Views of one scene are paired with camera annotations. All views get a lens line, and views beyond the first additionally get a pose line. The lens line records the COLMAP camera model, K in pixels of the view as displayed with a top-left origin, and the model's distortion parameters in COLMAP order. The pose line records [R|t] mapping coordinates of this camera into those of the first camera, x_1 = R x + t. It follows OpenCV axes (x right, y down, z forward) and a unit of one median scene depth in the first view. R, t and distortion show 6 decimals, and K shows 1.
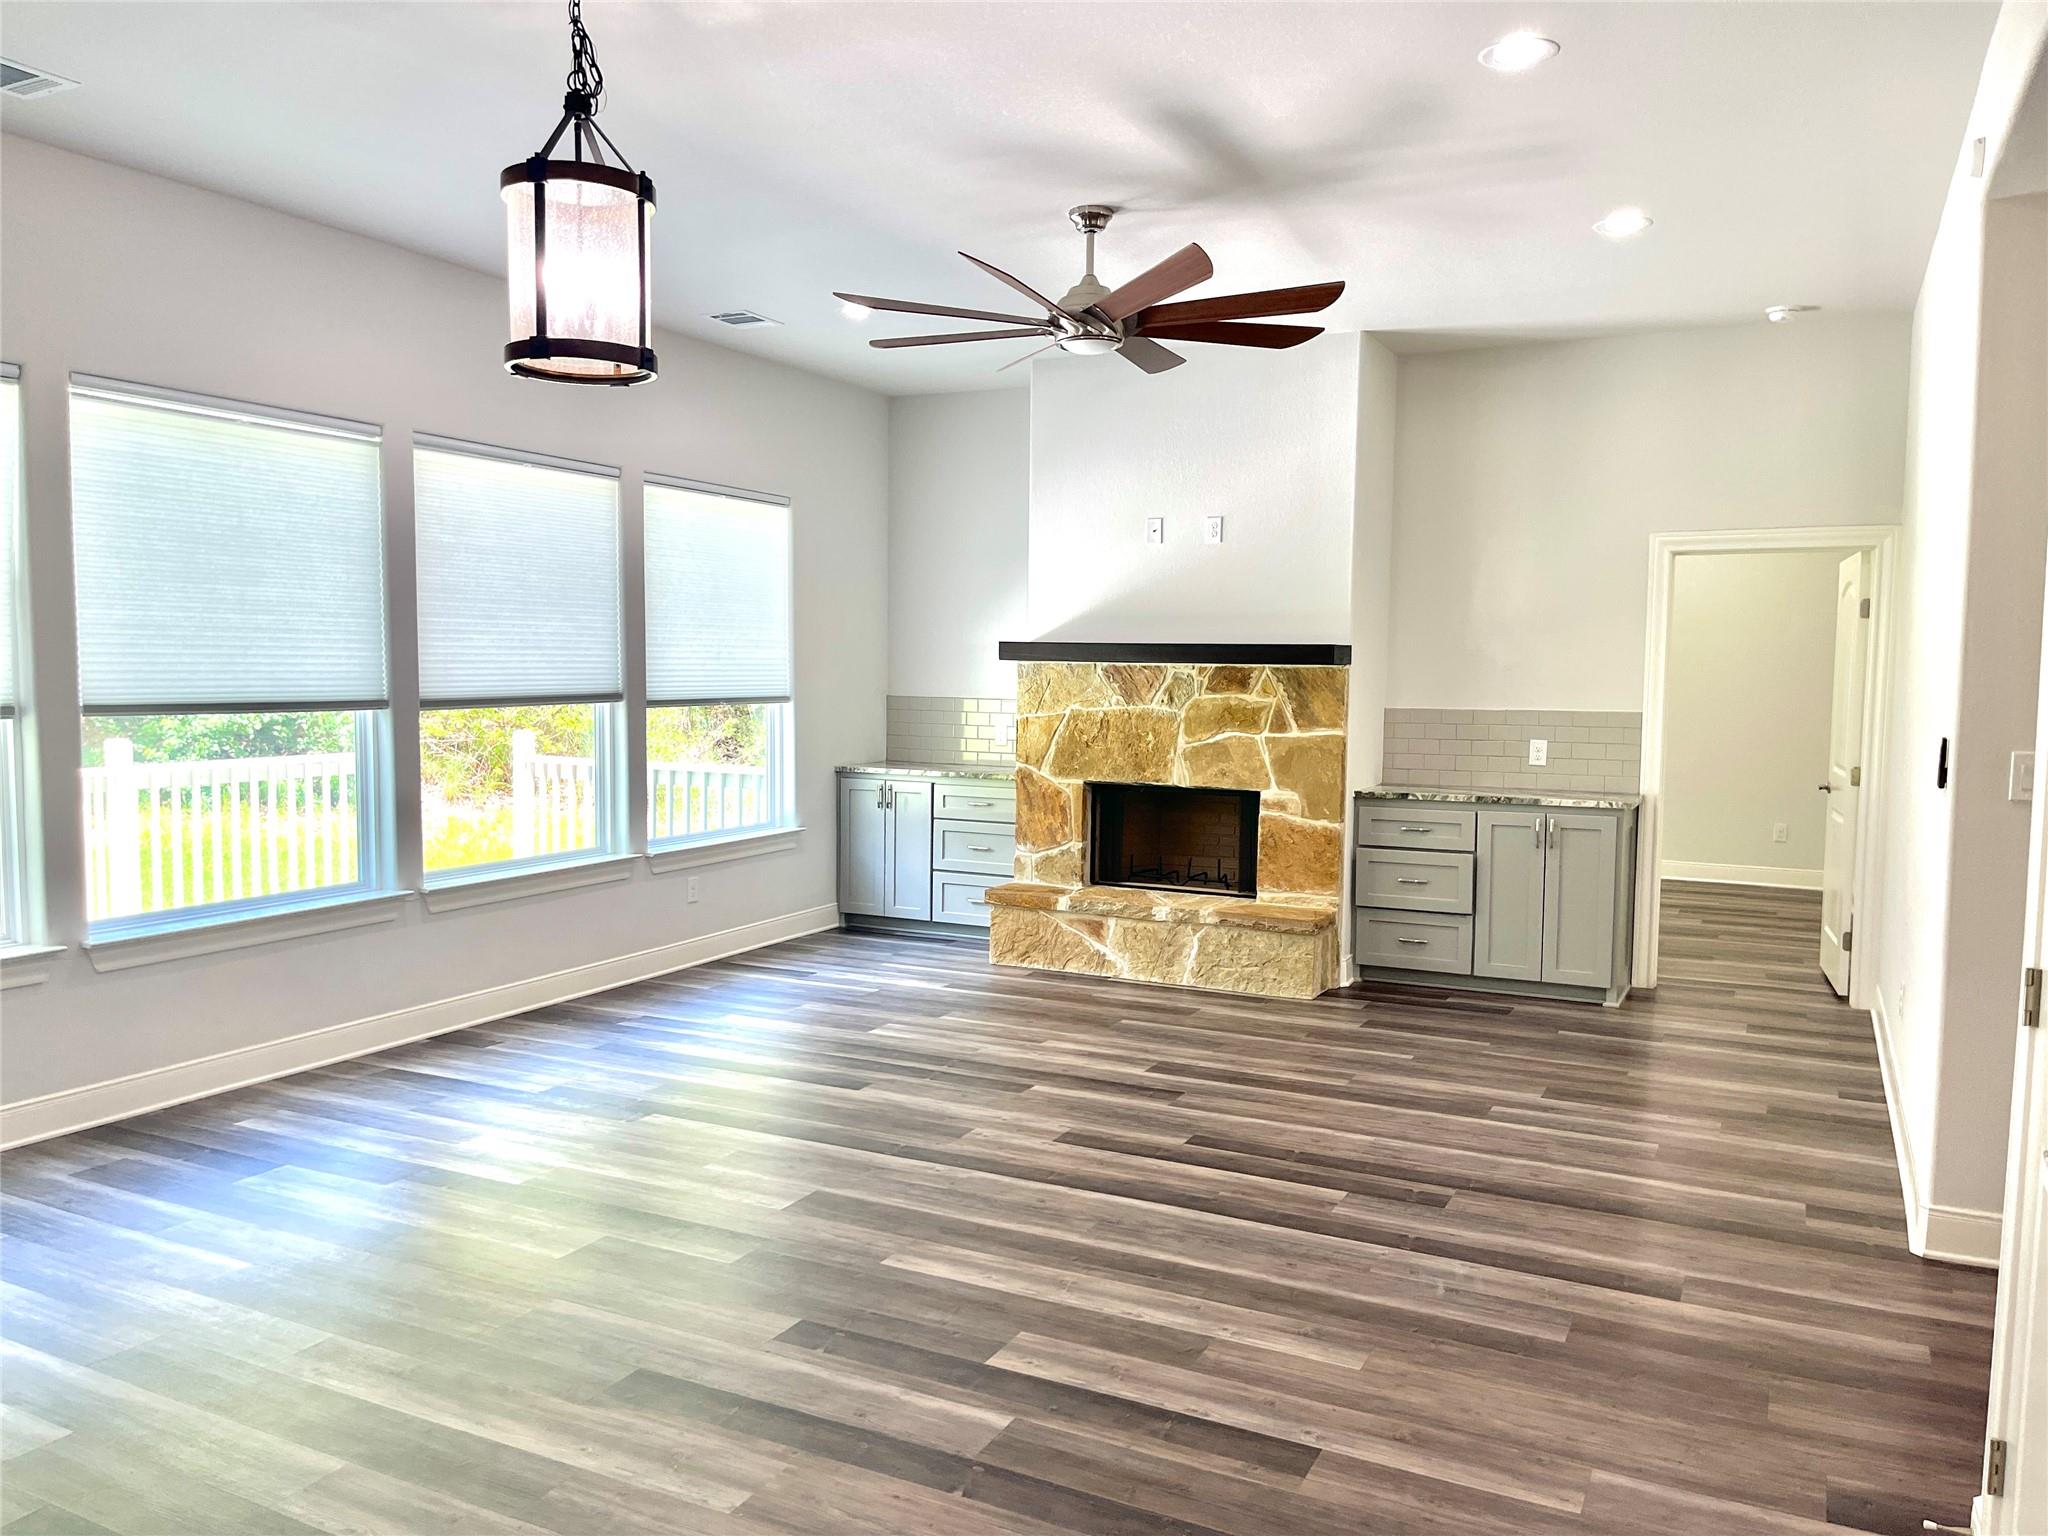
lens RADIAL K [[1553.8, 0, 1008.3], [0, 1553.8, 763.8], [0, 0, 1]] dist [0.040730, -0.000536]
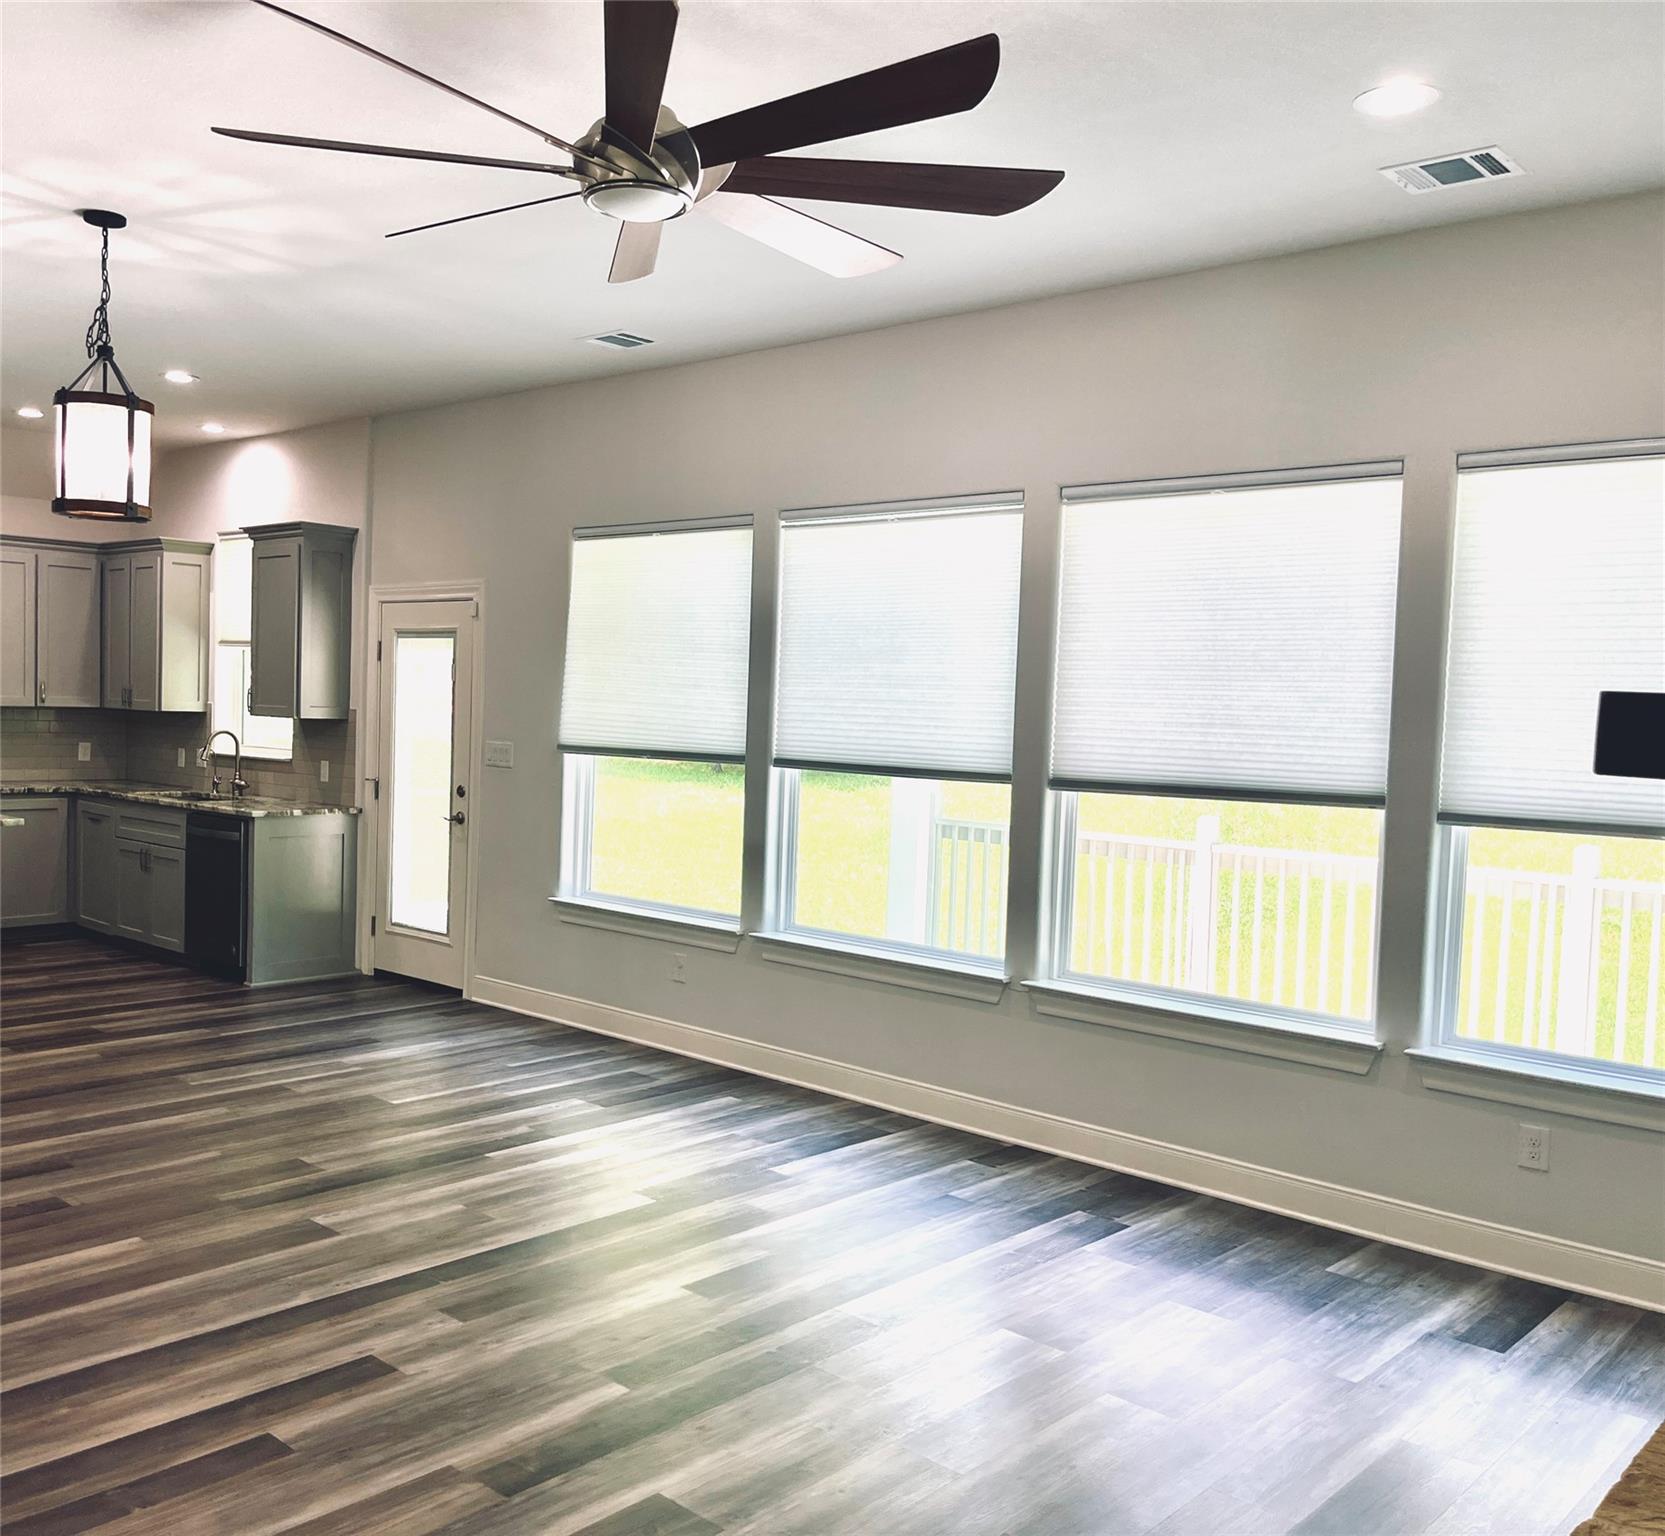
lens RADIAL K [[1625.2, 0, 818.1], [0, 1625.2, 780.1], [0, 0, 1]] dist [-0.010022, 0.000000]
pose [[-0.285158, 0.022399, -0.958219, 0.708291], [-0.102255, 0.993310, 0.053650, -0.094665], [0.953010, 0.113281, -0.280961, 1.398155]]
